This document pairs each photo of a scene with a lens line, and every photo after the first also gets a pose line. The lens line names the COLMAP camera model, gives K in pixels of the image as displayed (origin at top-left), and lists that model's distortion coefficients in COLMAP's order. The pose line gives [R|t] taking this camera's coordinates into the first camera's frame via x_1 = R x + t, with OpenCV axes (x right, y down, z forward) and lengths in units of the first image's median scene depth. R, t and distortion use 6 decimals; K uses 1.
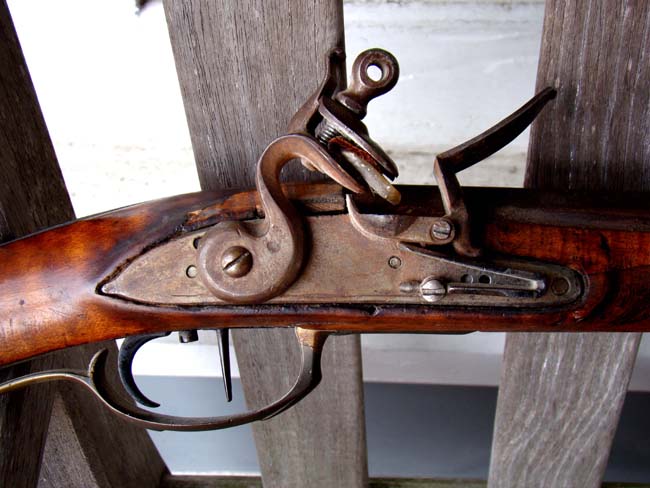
lens RADIAL K [[1029.4, 0, 325.0], [0, 1029.4, 244.0], [0, 0, 1]] dist [0.029473, 0.178816]
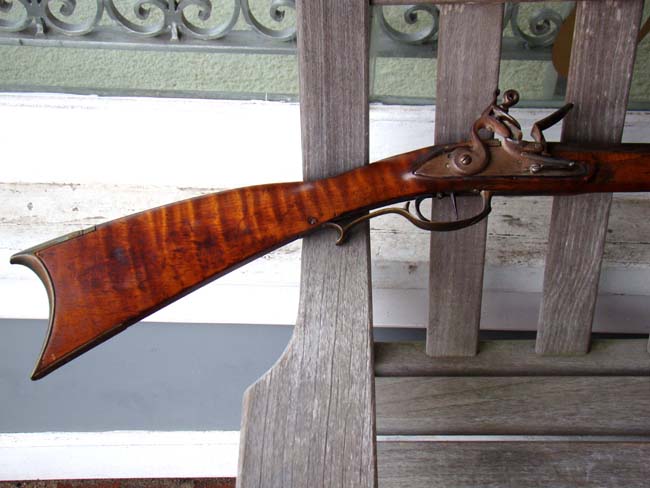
lens RADIAL K [[1029.4, 0, 325.0], [0, 1029.4, 244.0], [0, 0, 1]] dist [0.029473, 0.178816]
pose [[0.998891, 0.007435, 0.046490, -0.584657], [0.003464, 0.973168, -0.230068, 0.868096], [-0.046953, 0.229974, 0.972063, -1.639783]]
